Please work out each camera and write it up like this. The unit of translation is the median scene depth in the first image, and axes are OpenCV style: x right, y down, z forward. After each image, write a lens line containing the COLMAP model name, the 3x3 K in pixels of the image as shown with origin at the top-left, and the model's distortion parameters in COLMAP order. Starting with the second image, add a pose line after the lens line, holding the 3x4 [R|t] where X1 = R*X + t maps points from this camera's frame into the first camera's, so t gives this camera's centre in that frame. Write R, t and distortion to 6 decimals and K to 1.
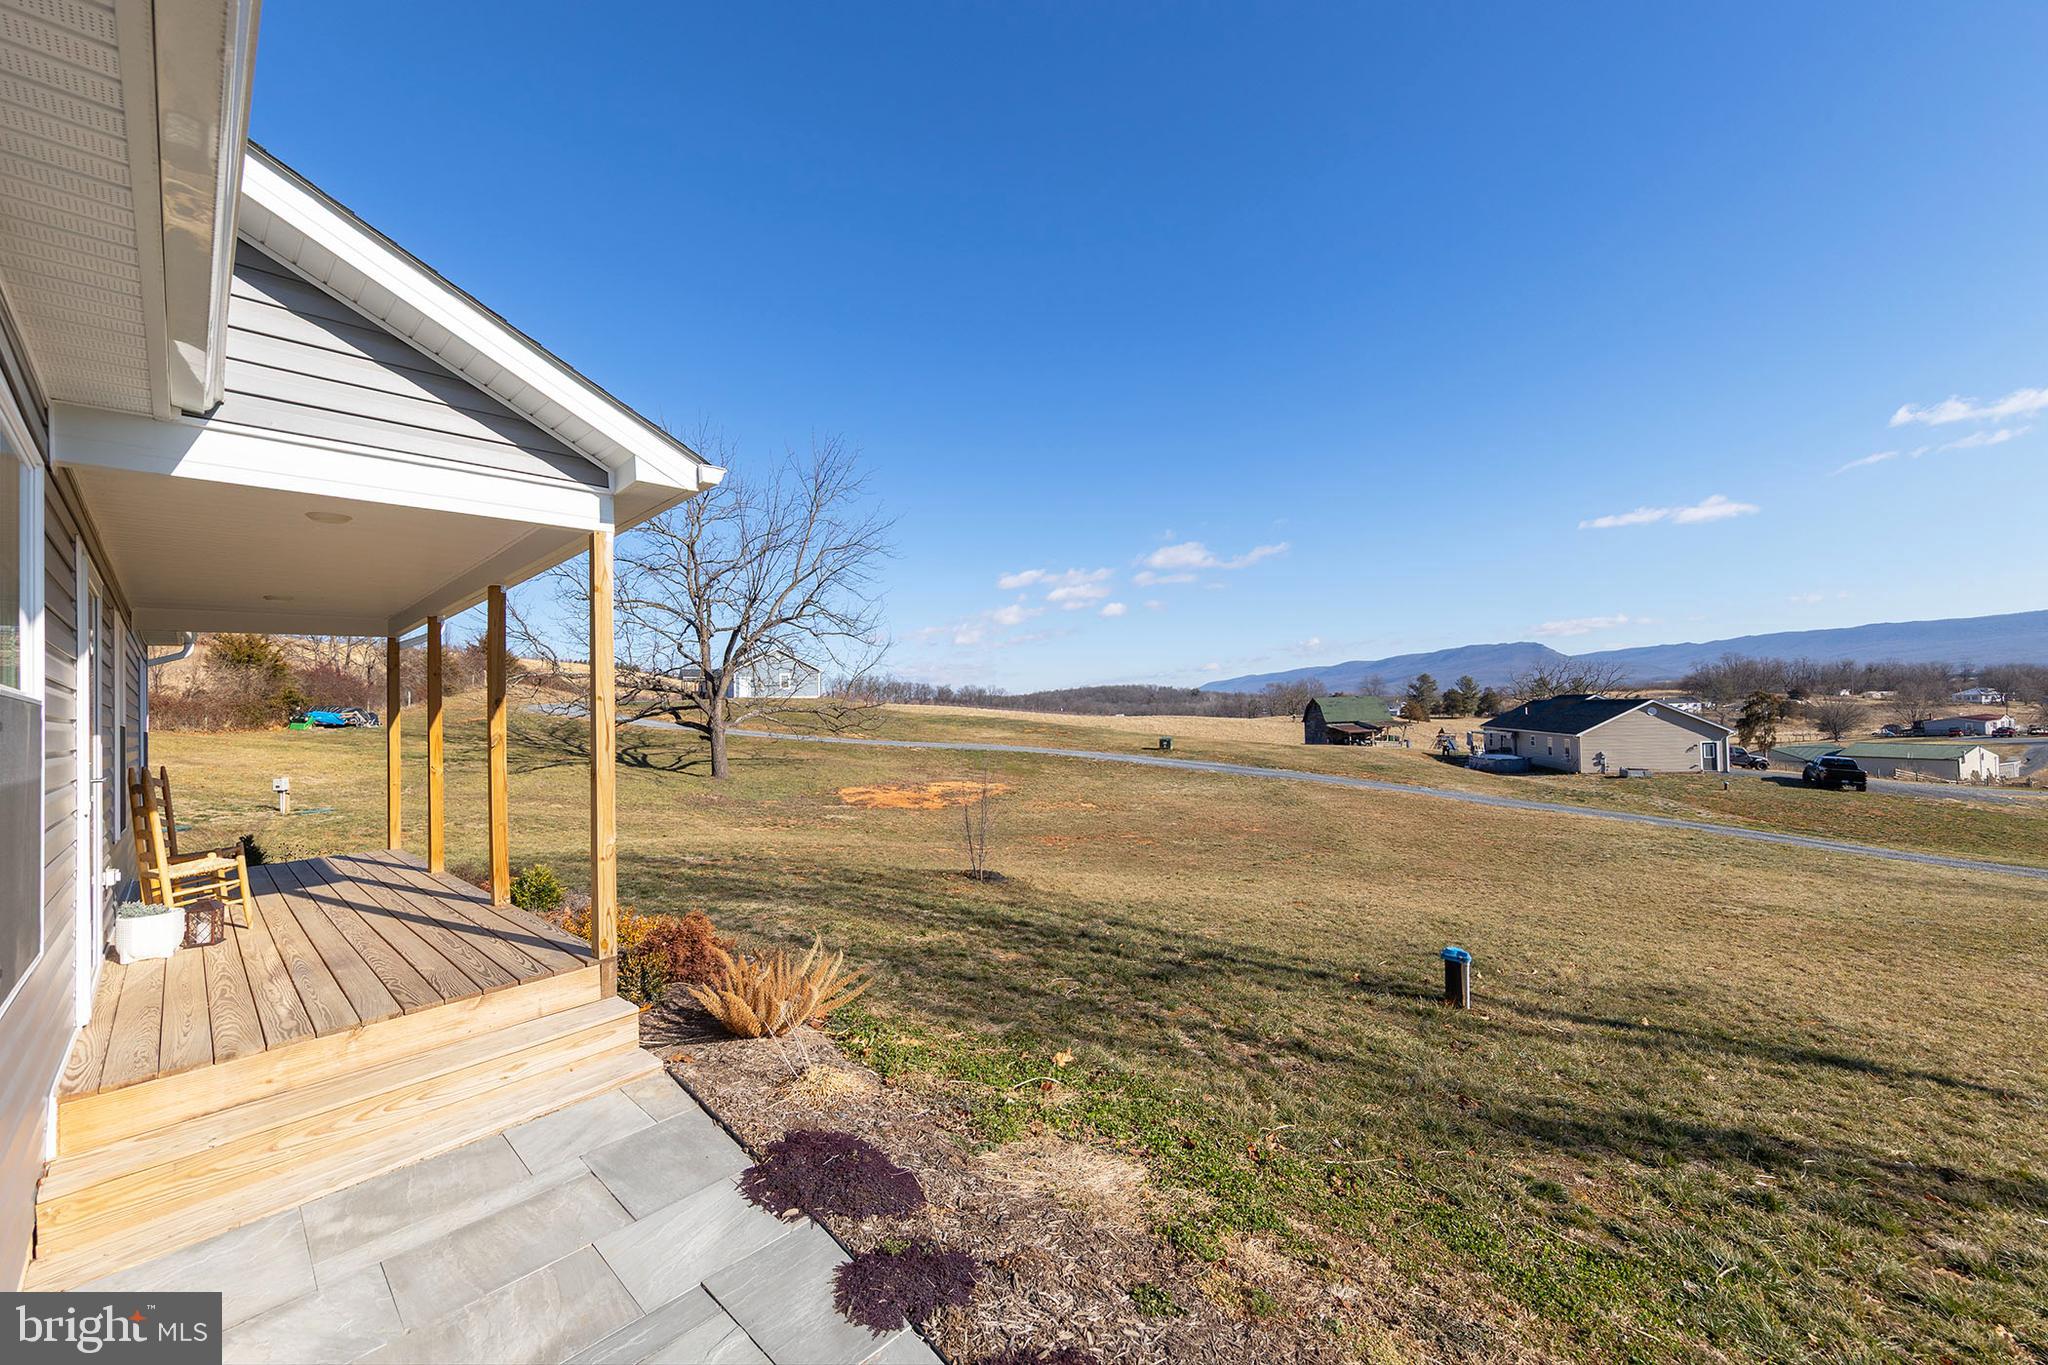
lens RADIAL K [[753.7, 0, 1016.2], [0, 753.7, 678.9], [0, 0, 1]] dist [0.001293, -0.000667]
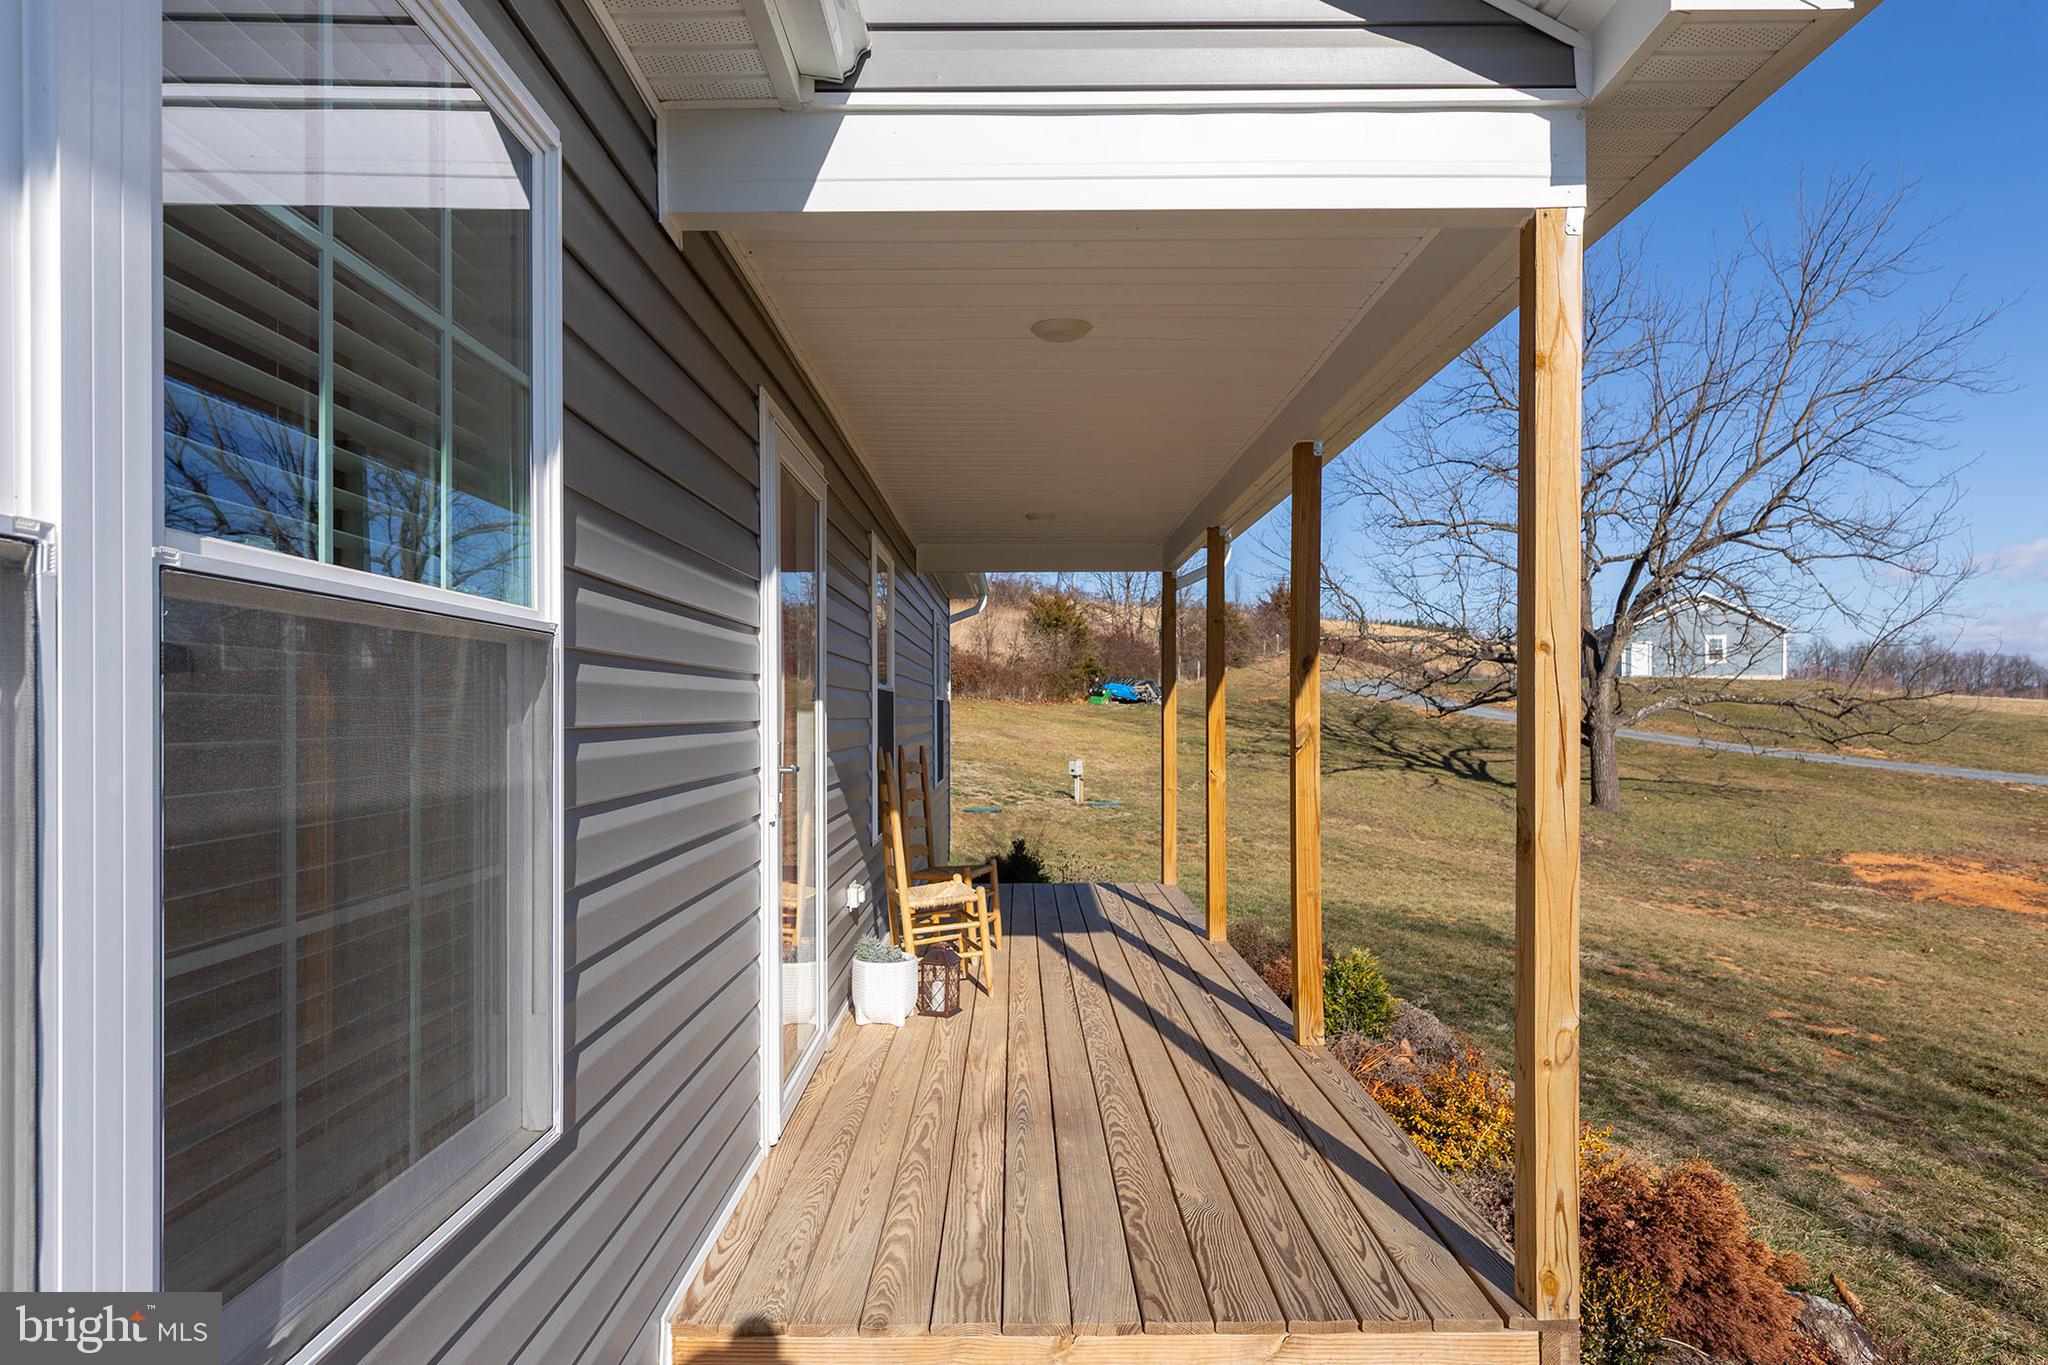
lens RADIAL K [[1182.3, 0, 1022.3], [0, 1182.3, 694.7], [0, 0, 1]] dist [0.008824, 0.003575]
pose [[0.678026, 0.029029, -0.734465, -0.101547], [0.001430, 0.999166, 0.040811, 0.008700], [0.735037, -0.028721, 0.677419, 0.138587]]
